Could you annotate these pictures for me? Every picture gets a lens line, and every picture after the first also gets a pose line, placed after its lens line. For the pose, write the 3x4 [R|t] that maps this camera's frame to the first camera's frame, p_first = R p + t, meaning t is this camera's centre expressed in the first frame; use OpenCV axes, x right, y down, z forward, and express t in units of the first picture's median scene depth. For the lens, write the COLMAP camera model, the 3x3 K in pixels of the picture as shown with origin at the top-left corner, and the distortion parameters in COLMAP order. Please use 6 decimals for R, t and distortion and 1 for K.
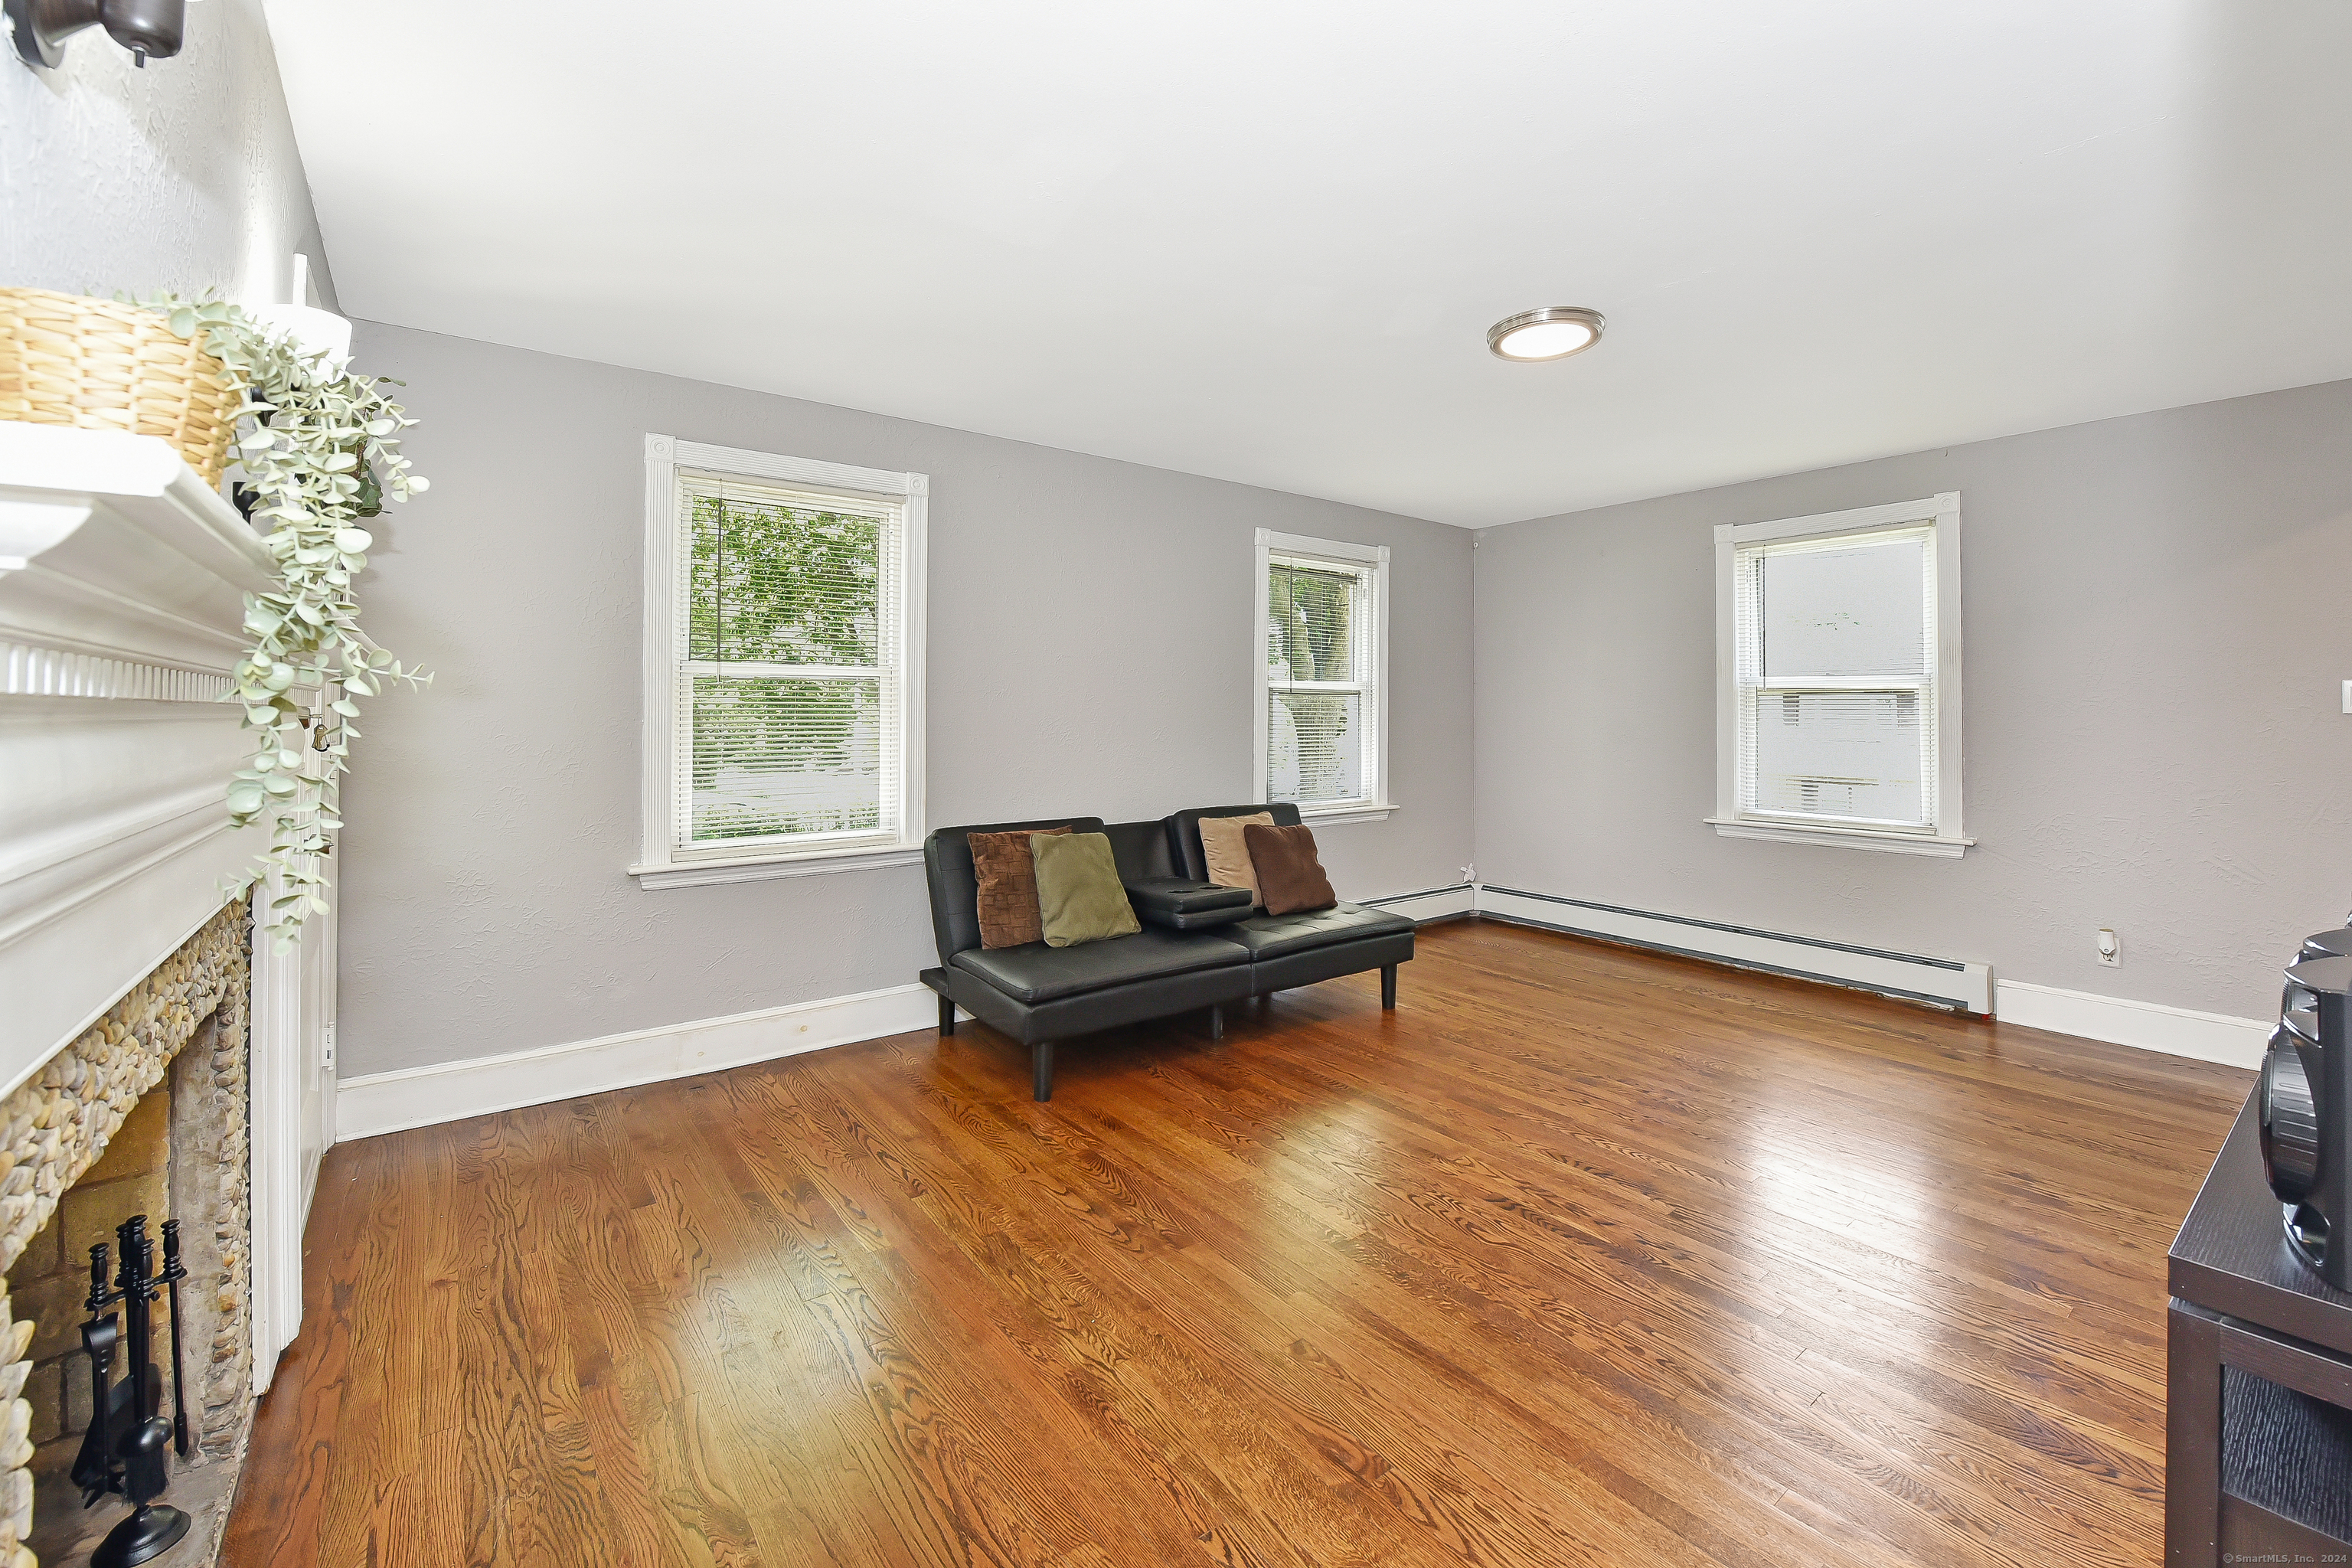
lens RADIAL K [[968.7, 0, 1182.1], [0, 968.7, 699.4], [0, 0, 1]] dist [-0.015196, -0.000028]
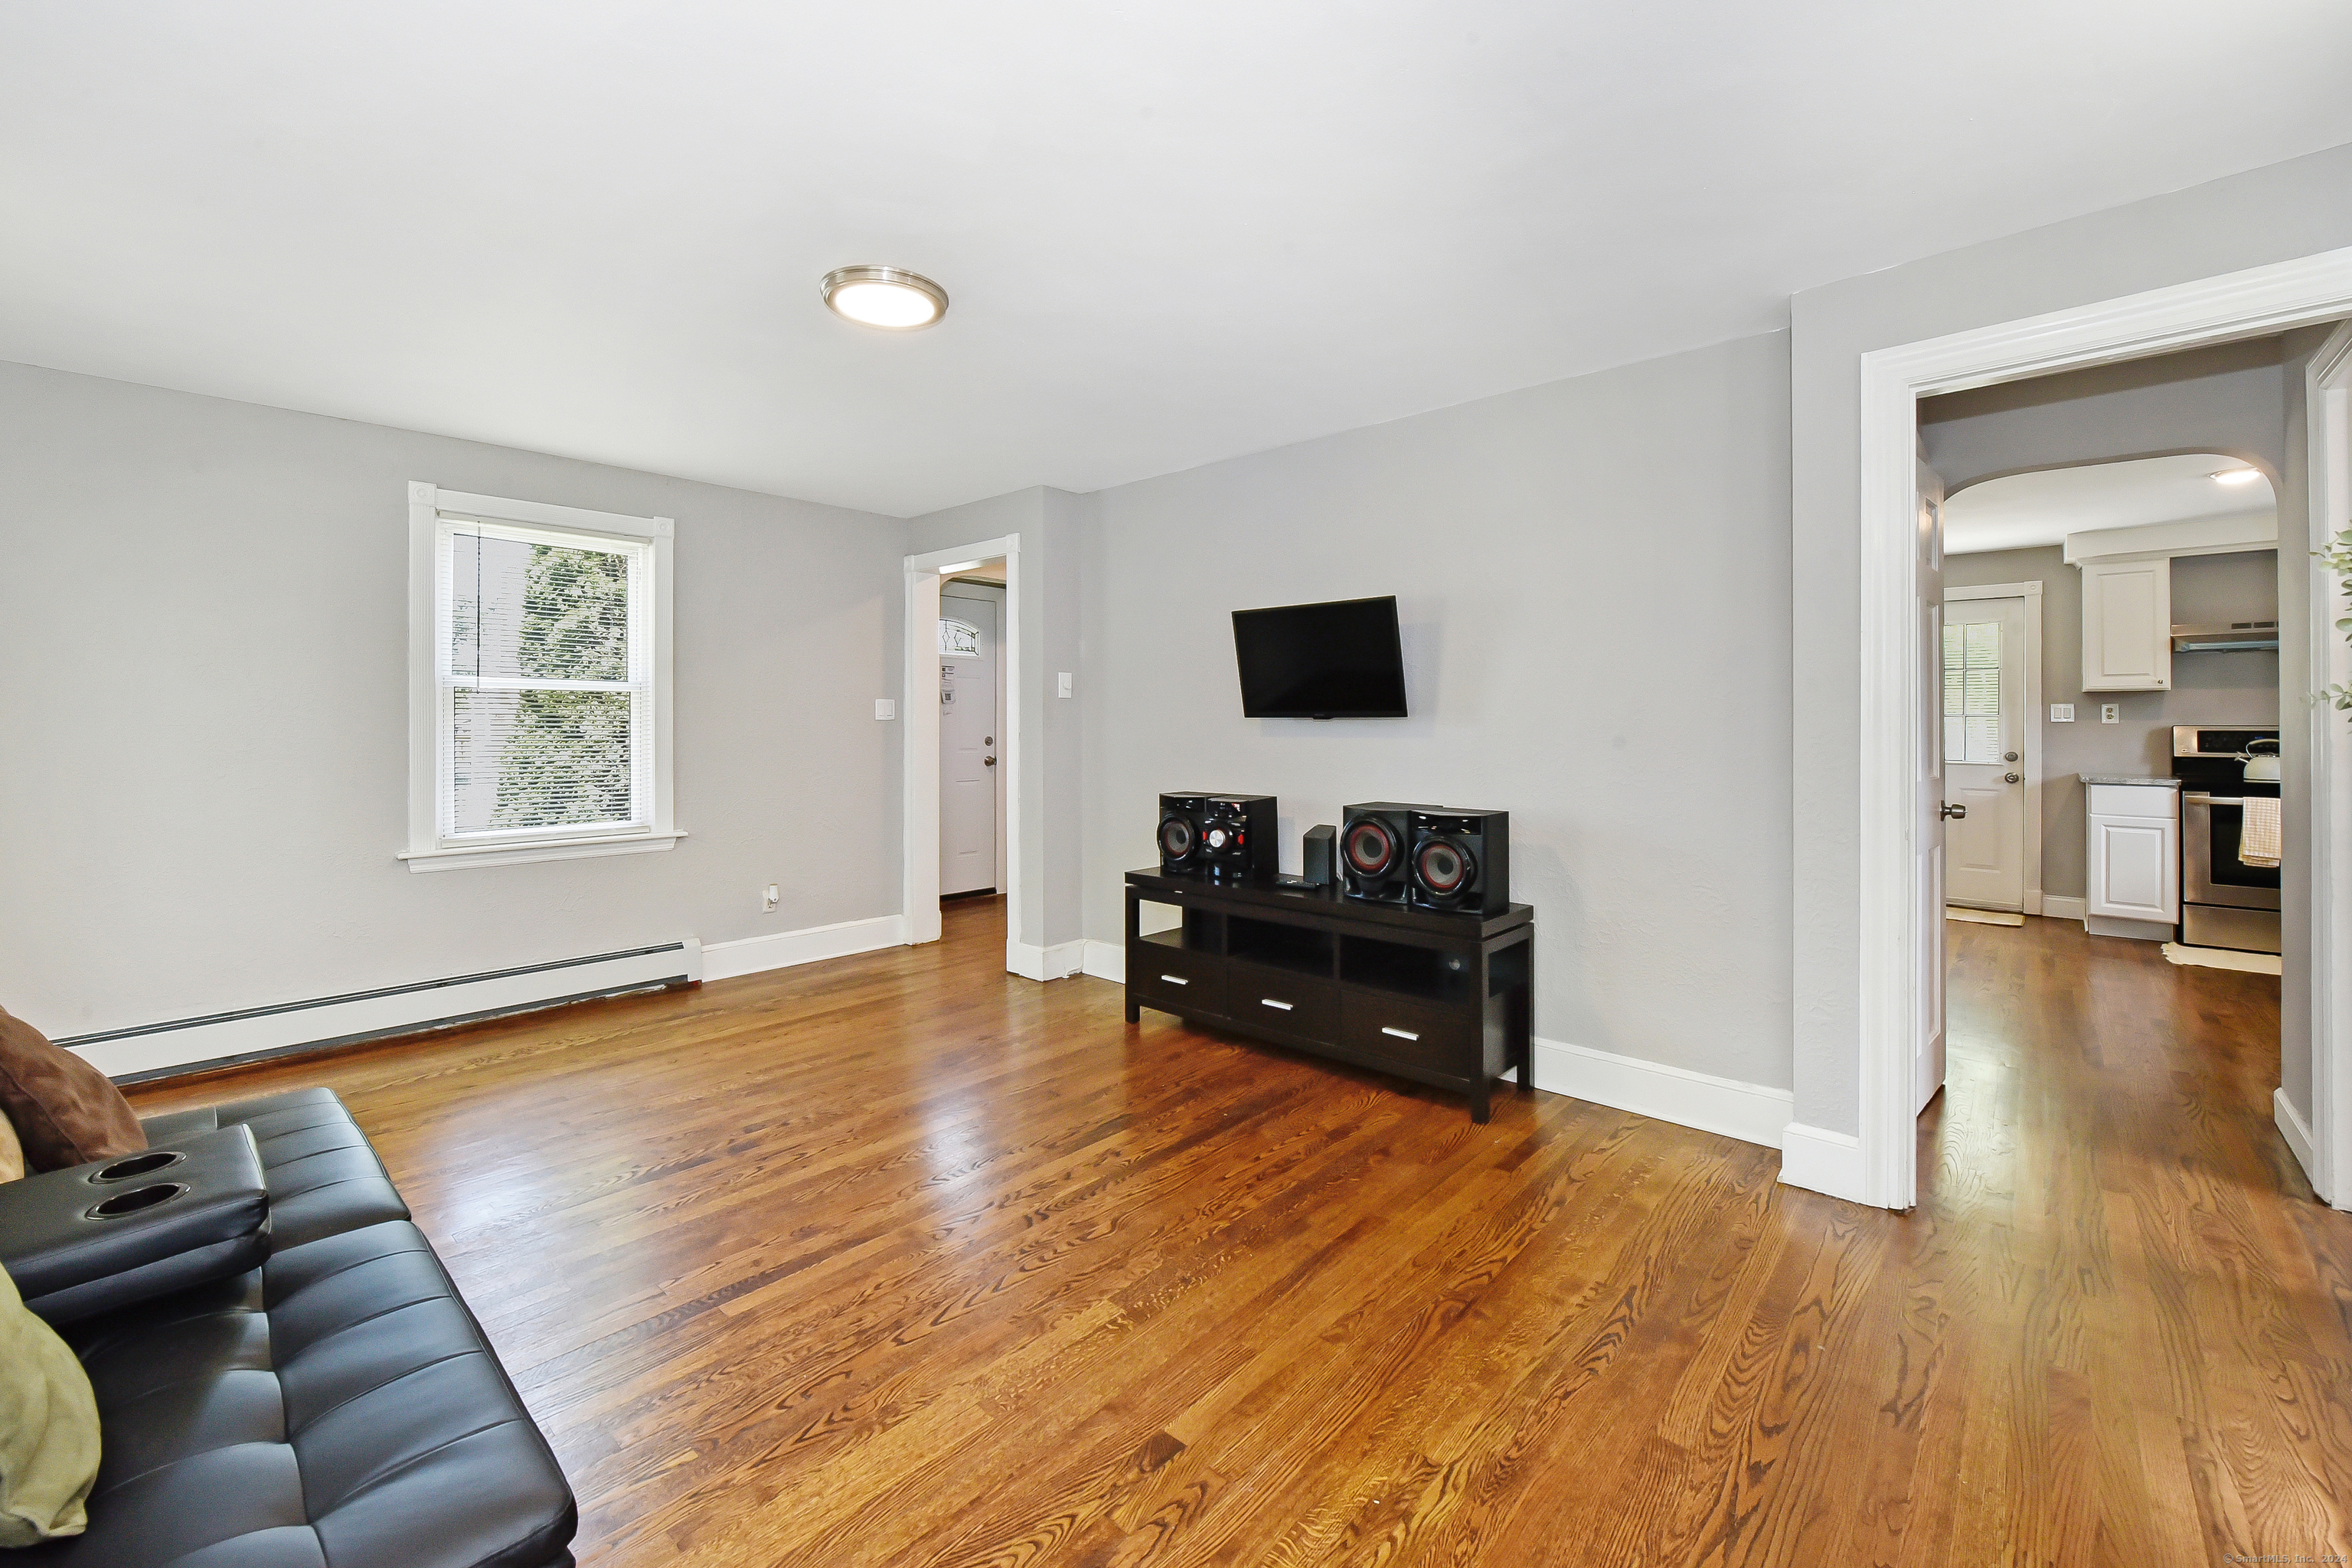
lens RADIAL K [[976.1, 0, 1165.6], [0, 976.1, 723.3], [0, 0, 1]] dist [-0.012150, 0.000008]
pose [[-0.177039, -0.002636, 0.984200, -0.608436], [-0.015432, 0.999881, -0.000098, 0.016352], [-0.984083, -0.015205, -0.177059, 0.966755]]
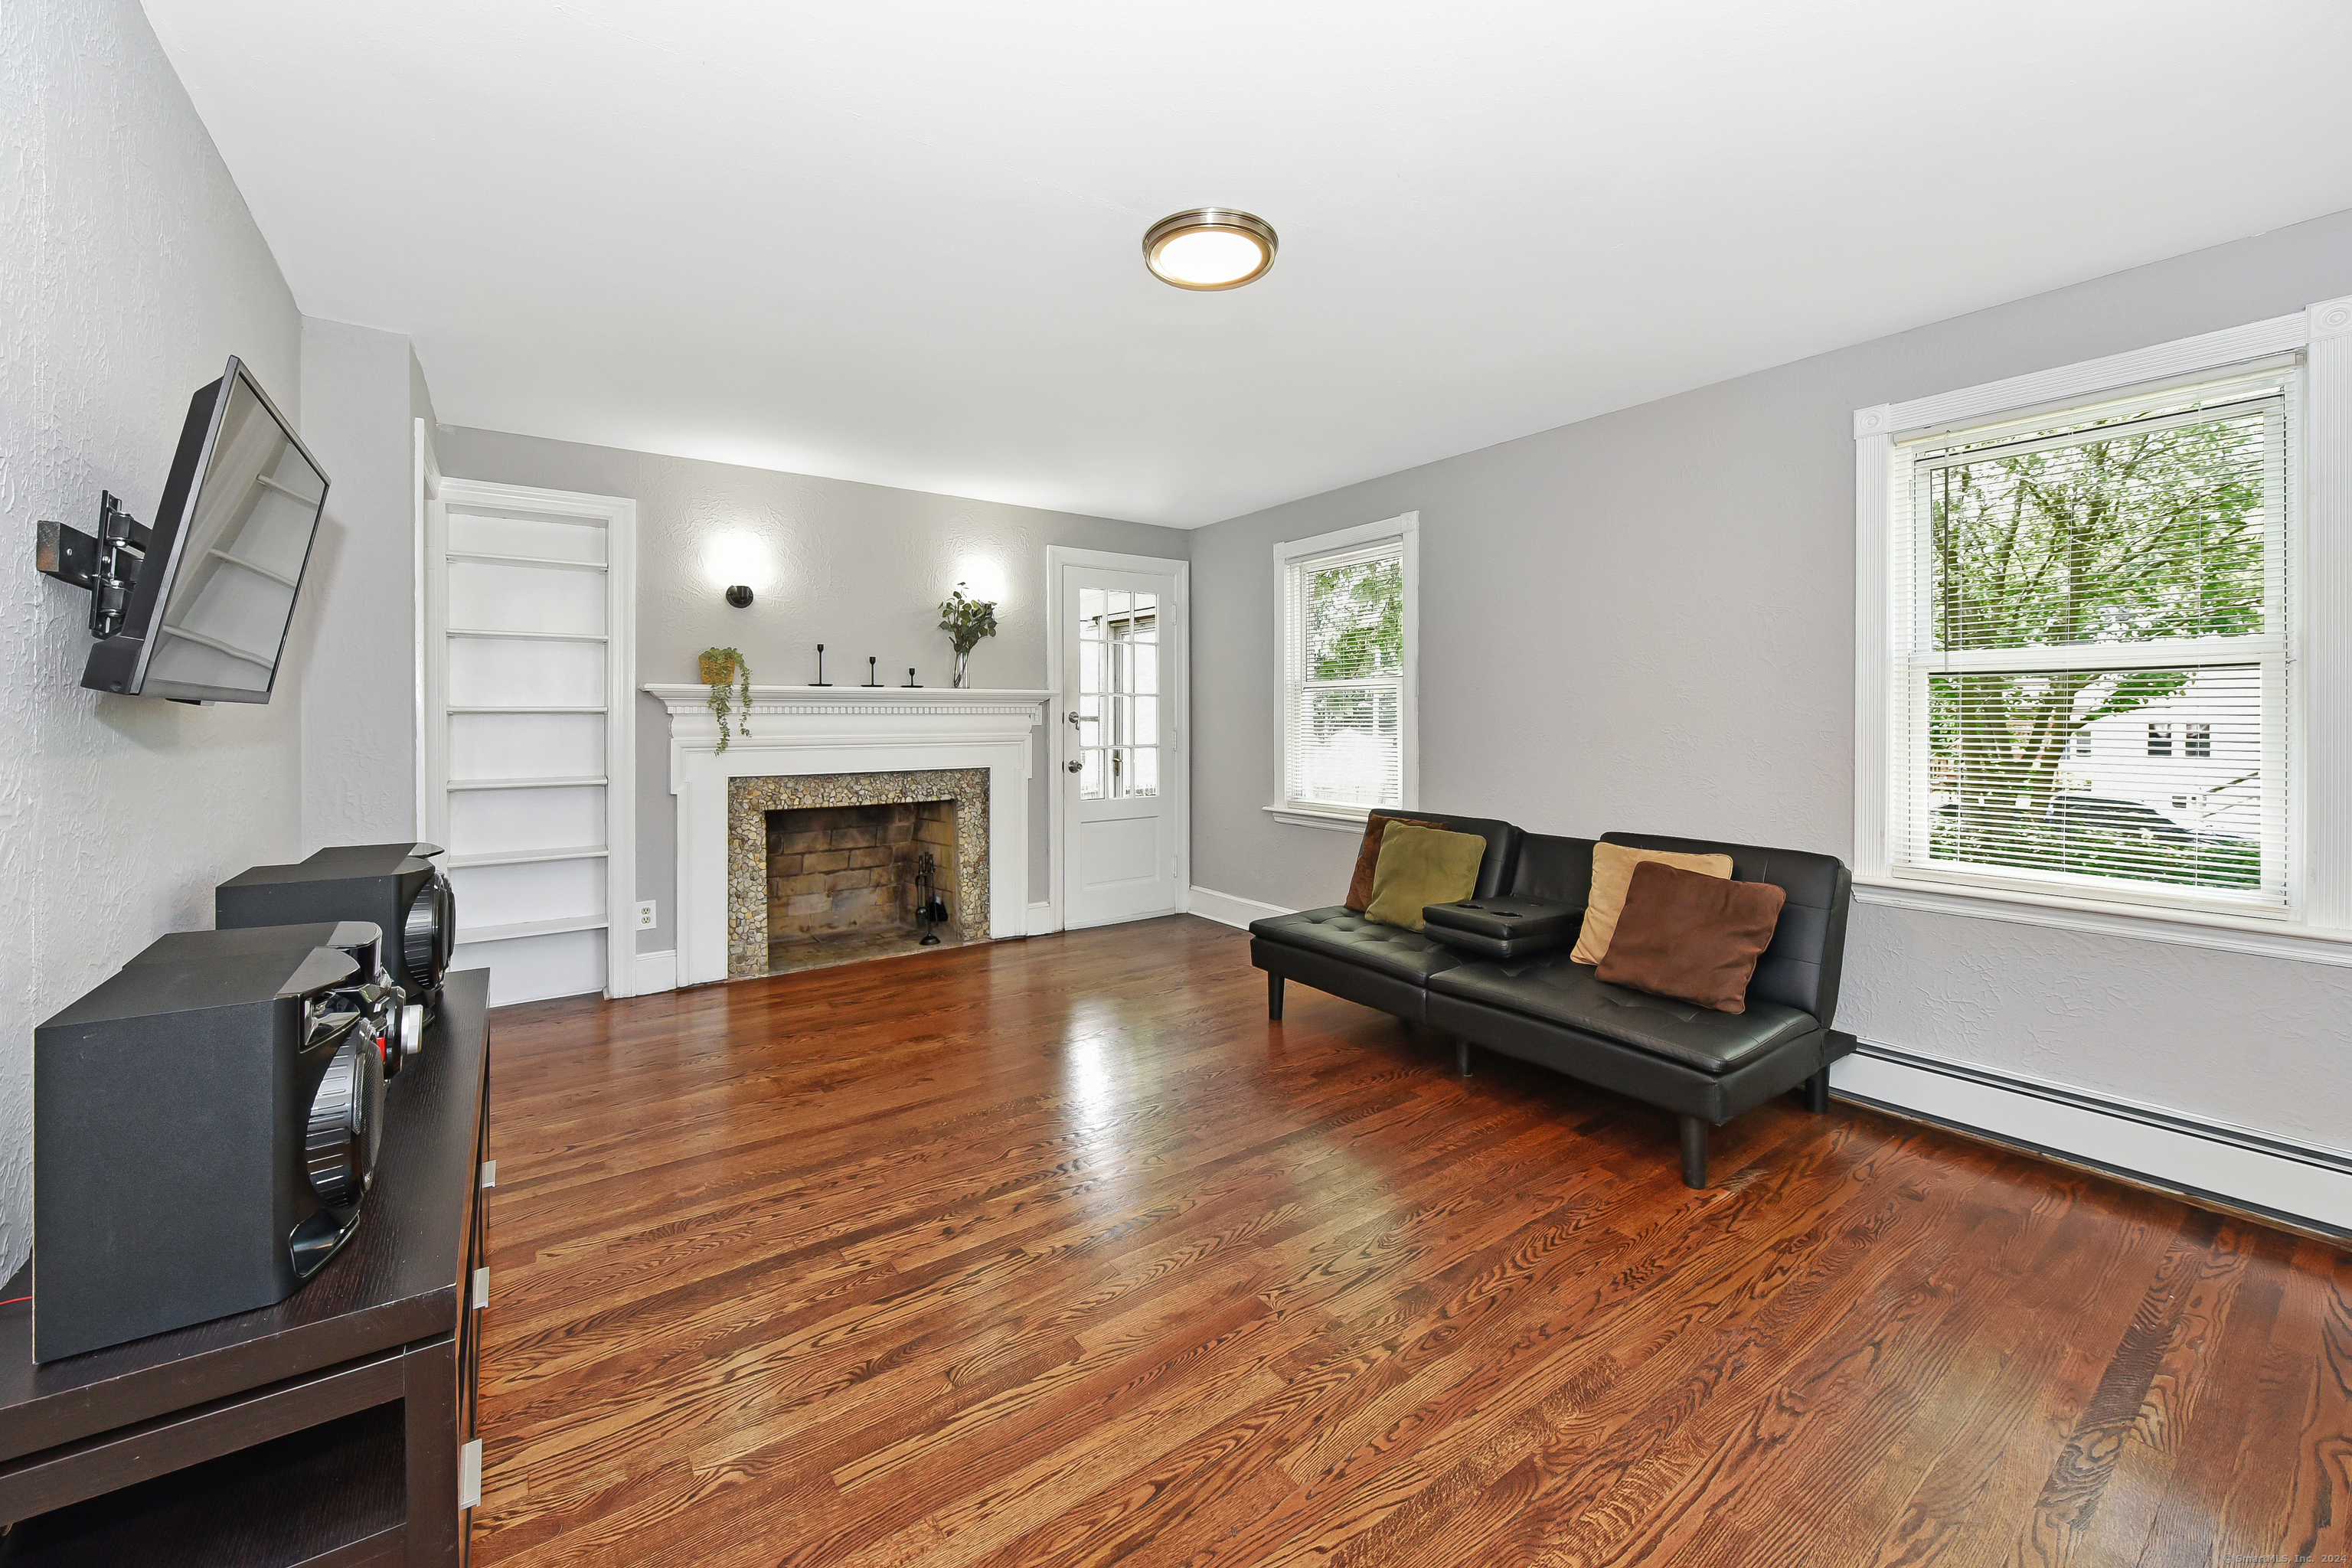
lens RADIAL K [[930.1, 0, 1181.7], [0, 930.1, 716.4], [0, 0, 1]] dist [0.001054, -0.000058]
pose [[-0.022851, -0.001569, -0.999738, 1.260773], [0.016847, 0.999856, -0.001954, 0.022132], [0.999597, -0.016888, -0.022821, 1.064115]]
